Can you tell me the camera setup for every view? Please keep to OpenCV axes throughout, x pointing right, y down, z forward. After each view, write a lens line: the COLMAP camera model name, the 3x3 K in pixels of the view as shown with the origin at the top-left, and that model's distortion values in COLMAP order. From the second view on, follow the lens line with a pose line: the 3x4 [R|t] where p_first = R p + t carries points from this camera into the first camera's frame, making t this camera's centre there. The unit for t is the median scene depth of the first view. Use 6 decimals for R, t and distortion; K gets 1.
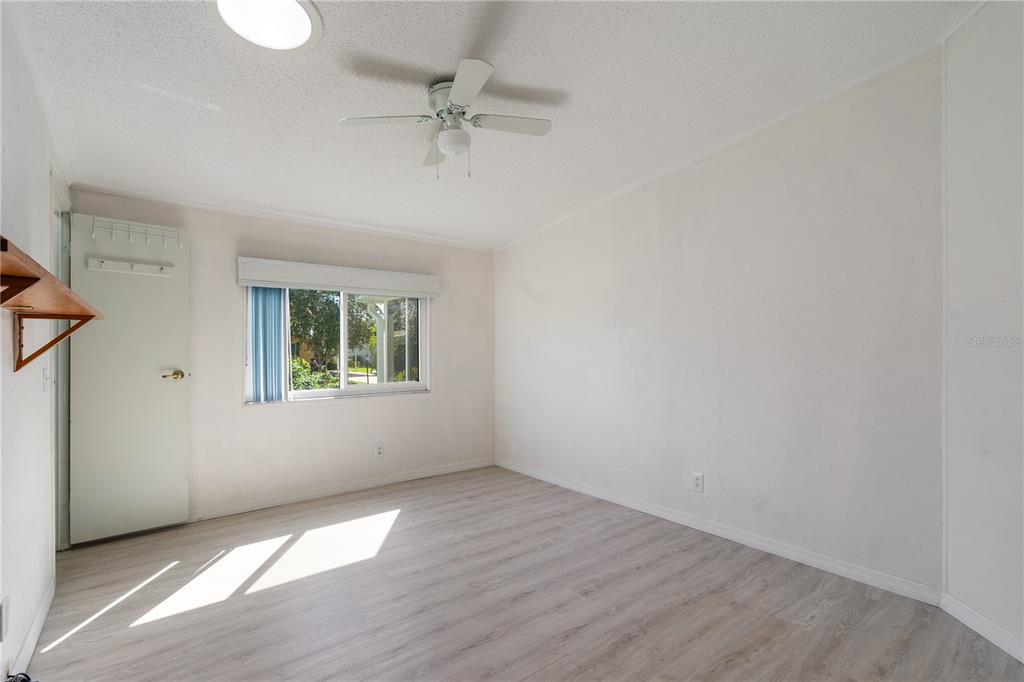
lens RADIAL K [[467.4, 0, 506.8], [0, 467.4, 342.3], [0, 0, 1]] dist [-0.000630, 0.000707]
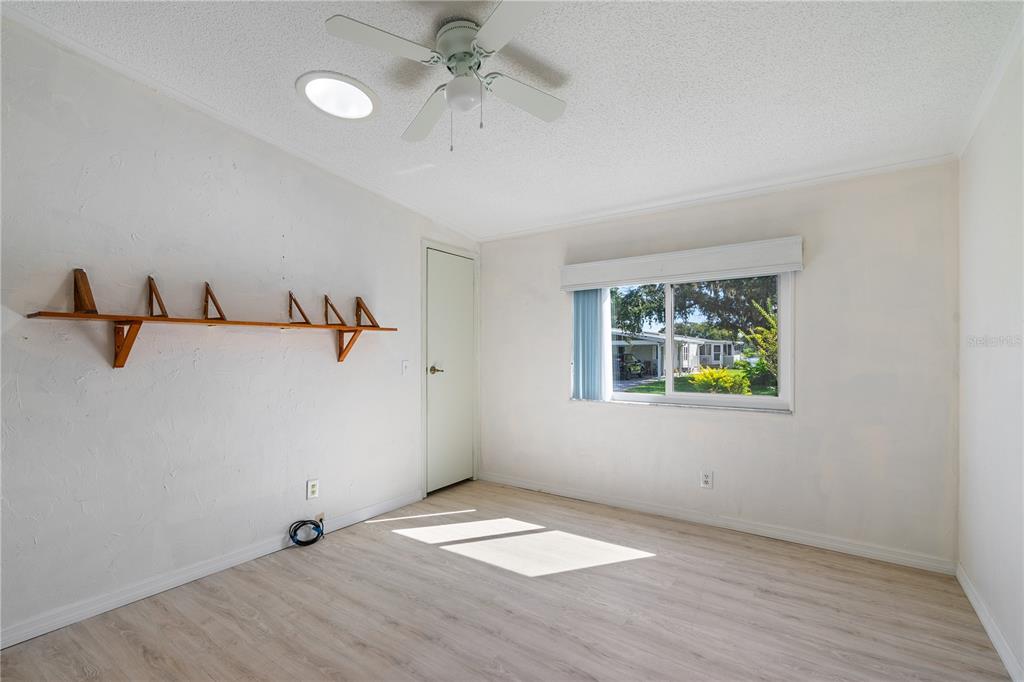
lens RADIAL K [[467.4, 0, 506.8], [0, 467.4, 342.3], [0, 0, 1]] dist [-0.000630, 0.000707]
pose [[0.285439, -0.013210, -0.958306, 0.440839], [0.015401, 0.999839, -0.009196, 0.006819], [0.958273, -0.012134, 0.285596, 0.533844]]
